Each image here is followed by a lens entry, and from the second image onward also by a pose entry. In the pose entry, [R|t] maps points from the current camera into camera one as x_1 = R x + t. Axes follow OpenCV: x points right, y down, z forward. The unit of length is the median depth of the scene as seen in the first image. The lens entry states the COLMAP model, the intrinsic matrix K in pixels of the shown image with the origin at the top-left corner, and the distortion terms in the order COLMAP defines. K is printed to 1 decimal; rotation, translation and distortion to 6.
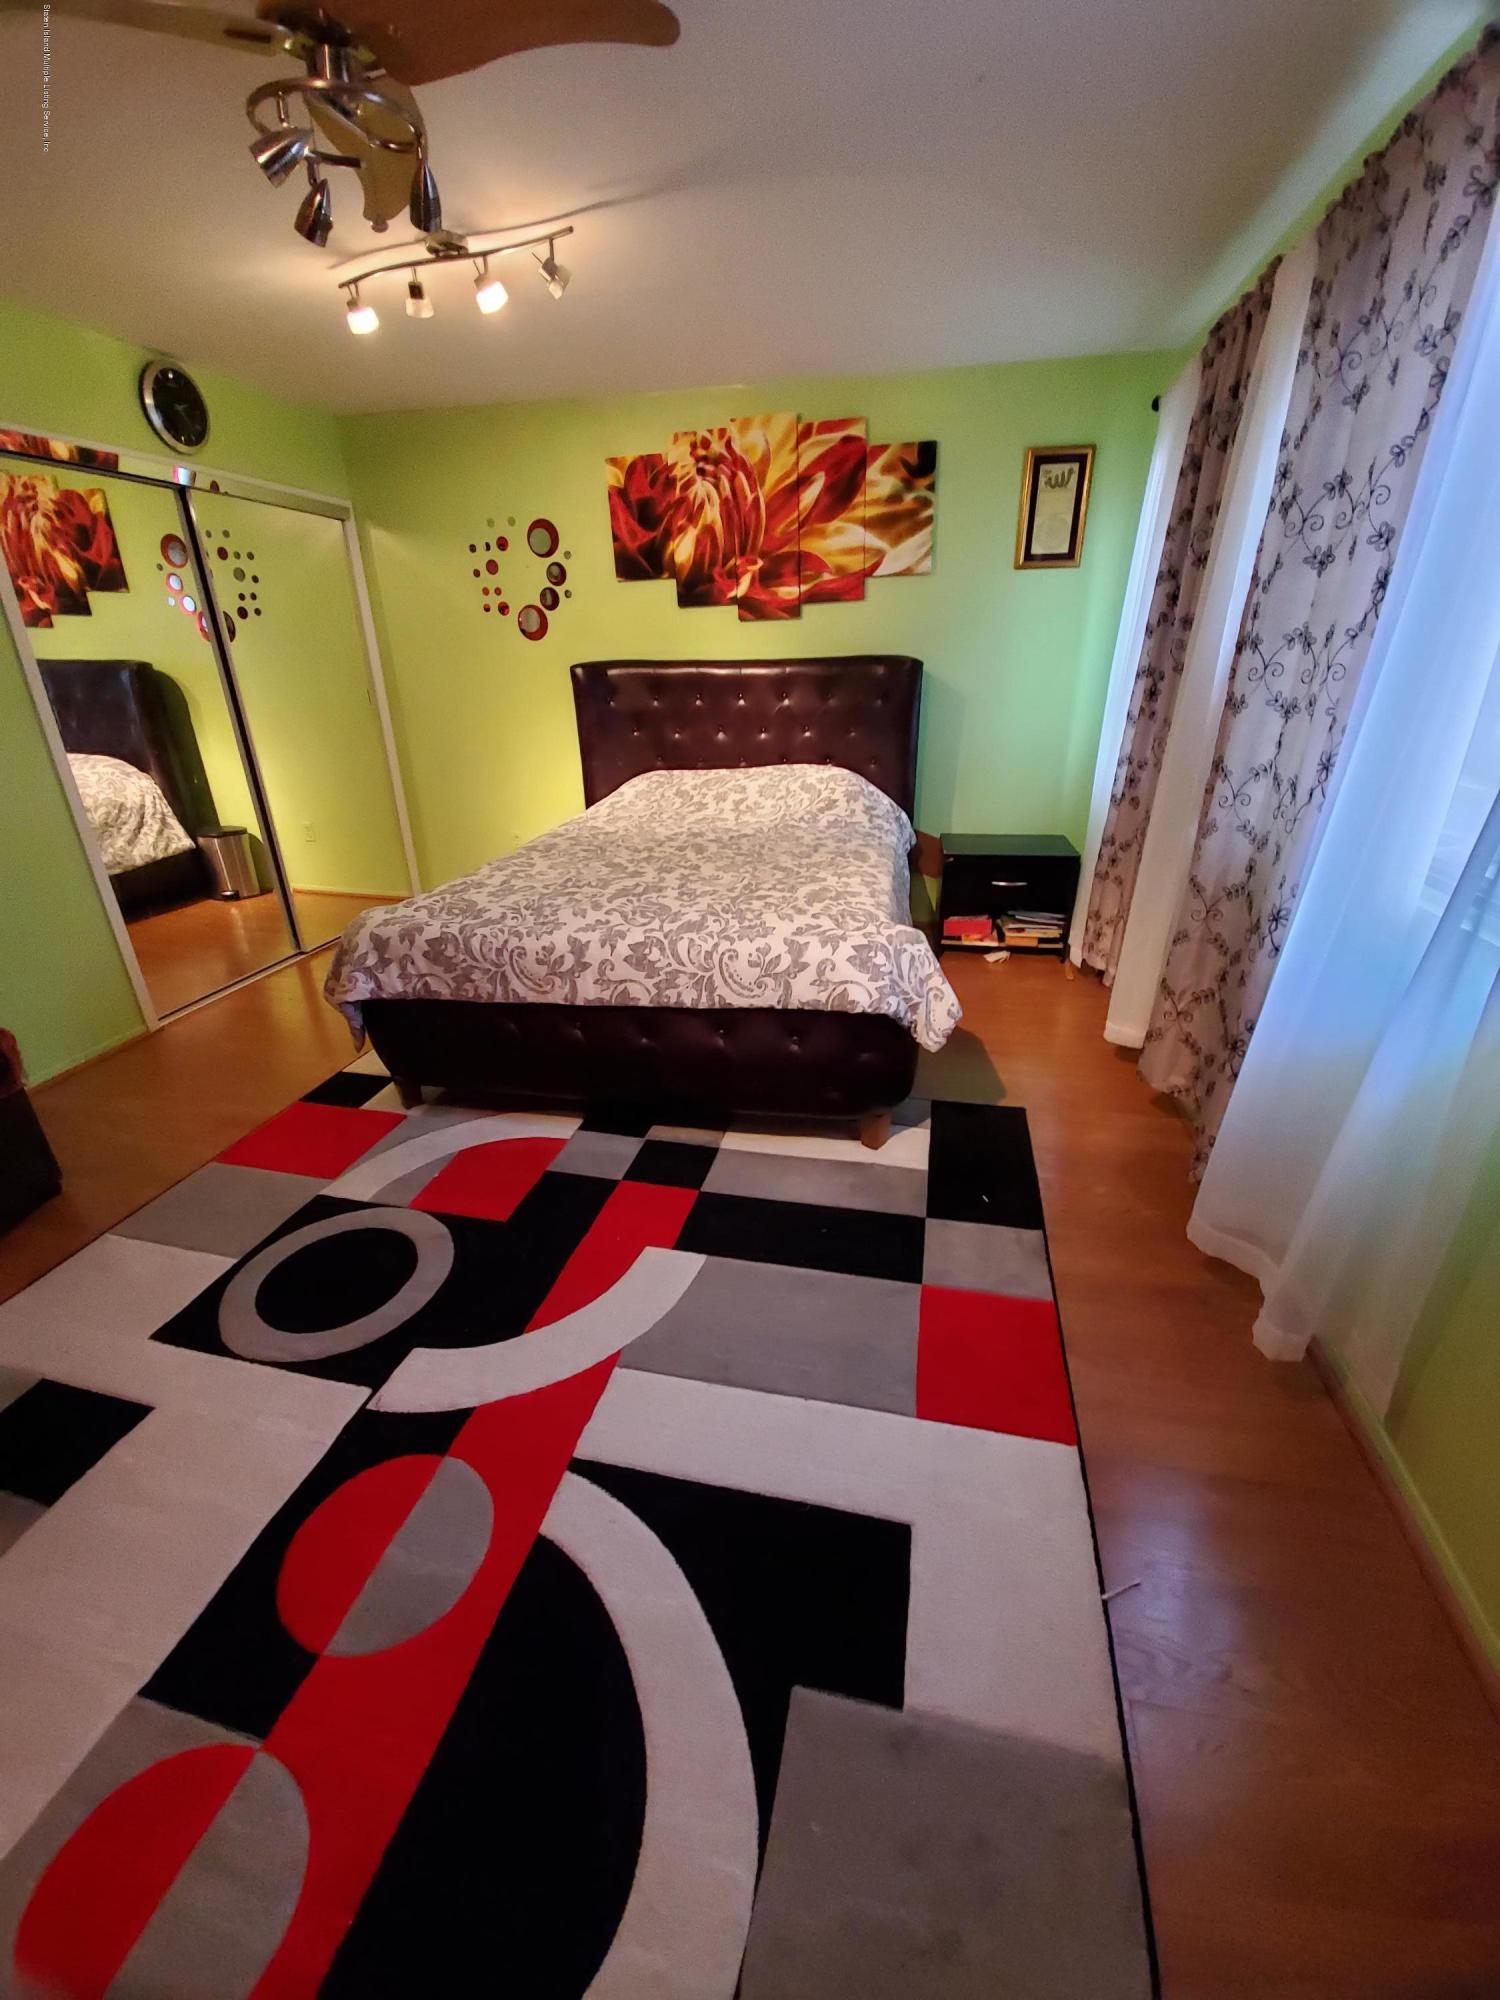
lens RADIAL K [[788.8, 0, 782.7], [0, 788.8, 1008.4], [0, 0, 1]] dist [0.002805, -0.012710]
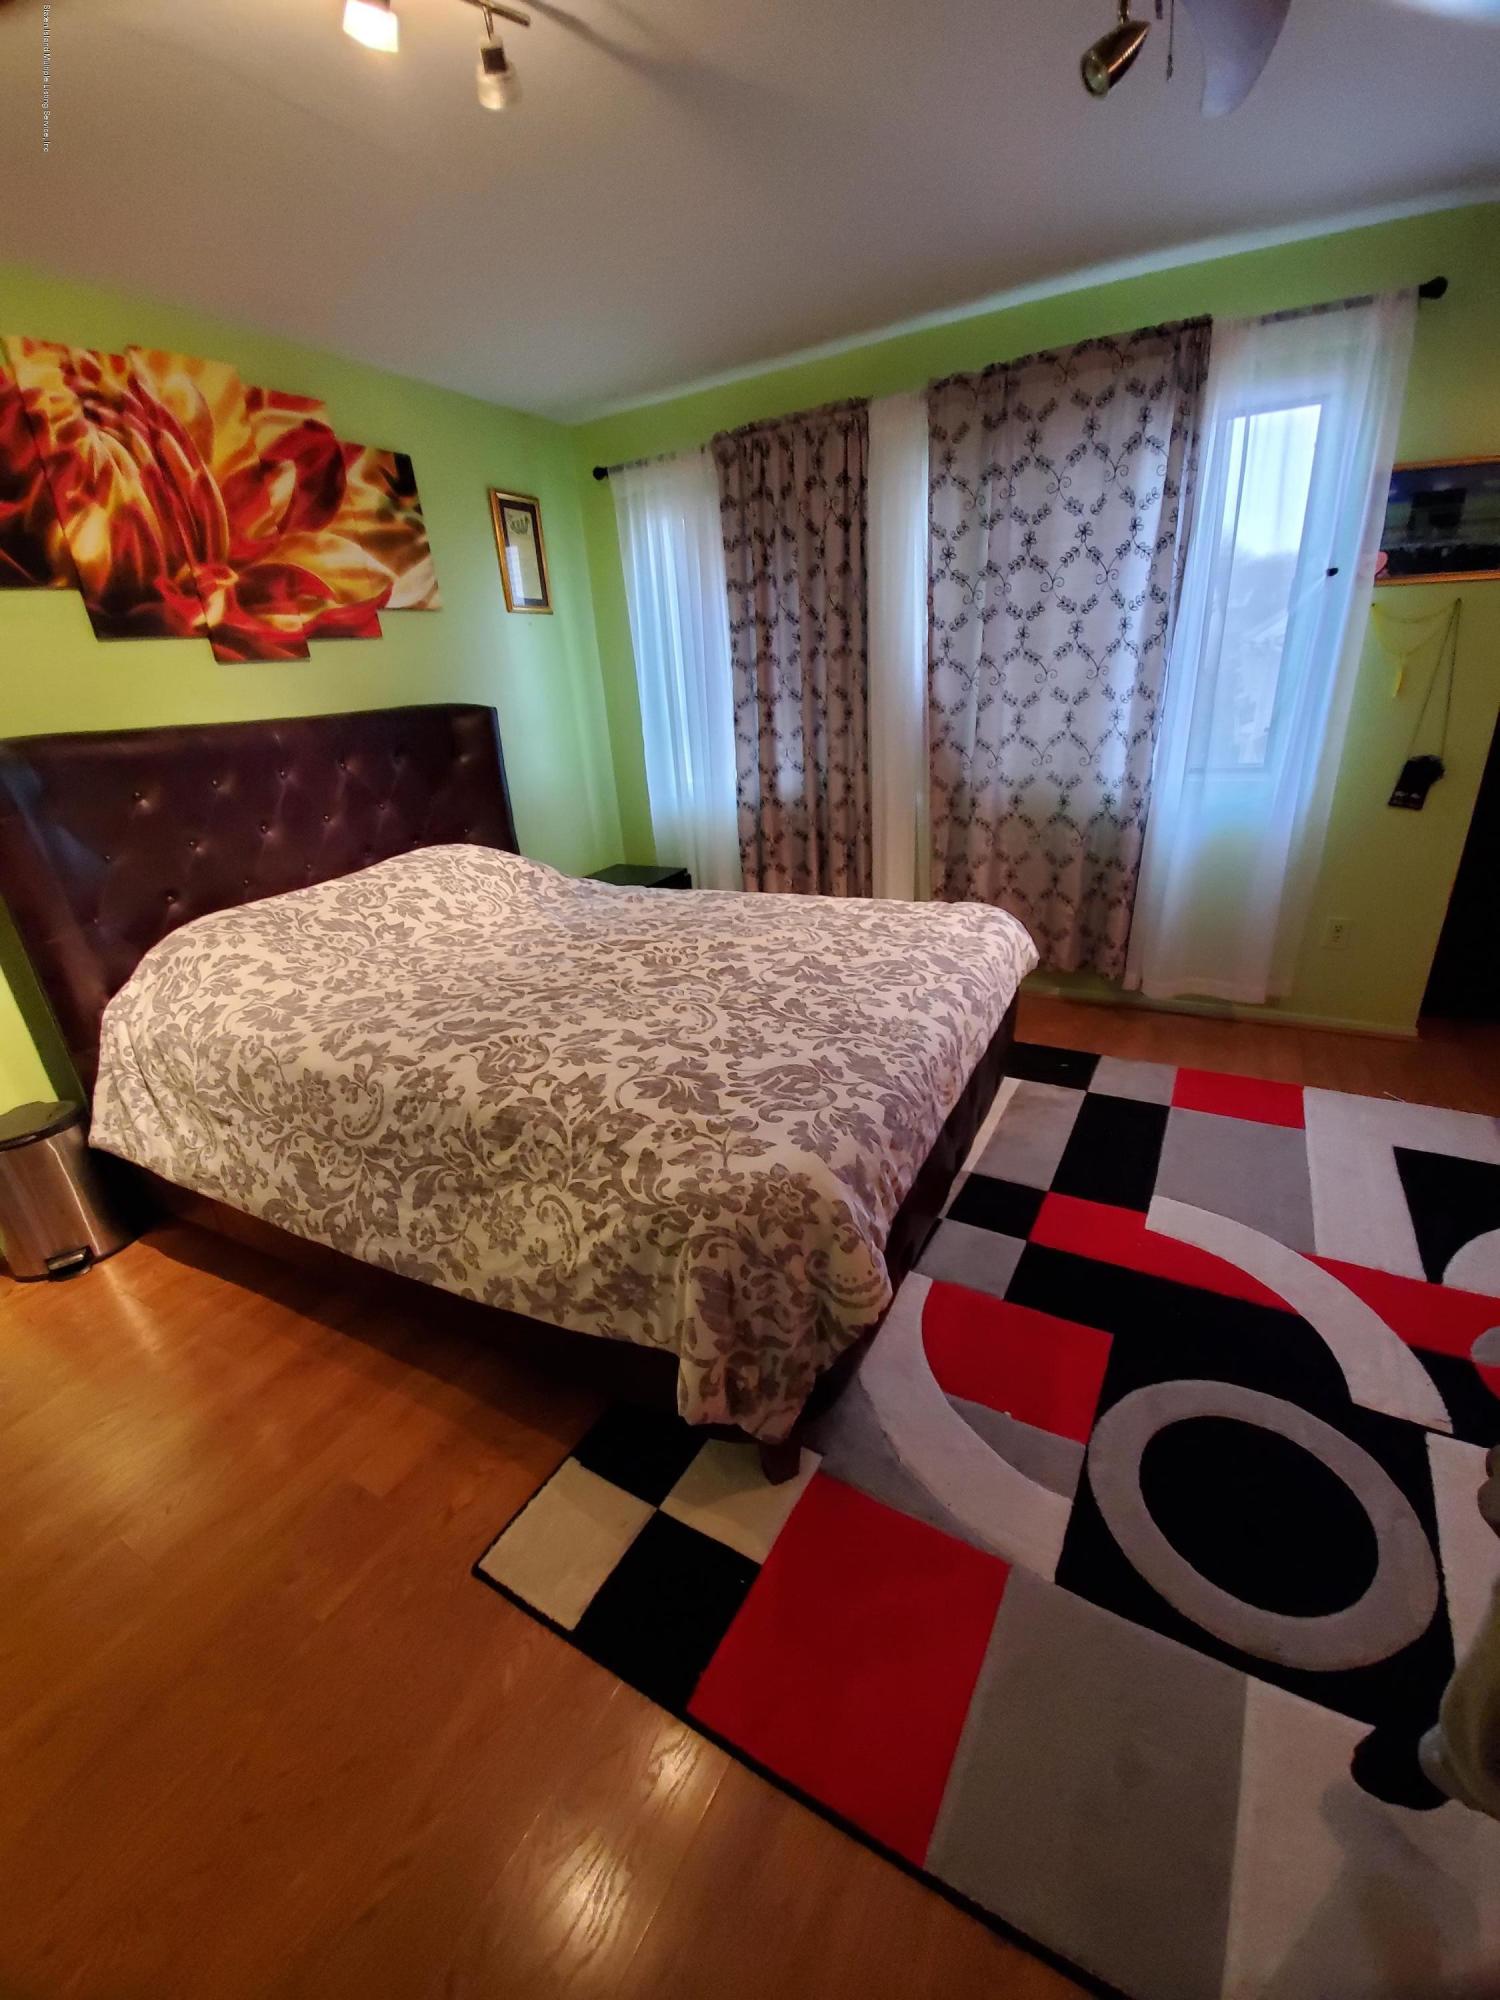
lens RADIAL K [[762.9, 0, 748.9], [0, 762.9, 1006.7], [0, 0, 1]] dist [0.019502, -0.022877]
pose [[0.329491, -0.372194, 0.867702, -0.593624], [0.436580, 0.874930, 0.209513, -0.206049], [-0.837158, 0.309789, 0.450774, 0.484964]]
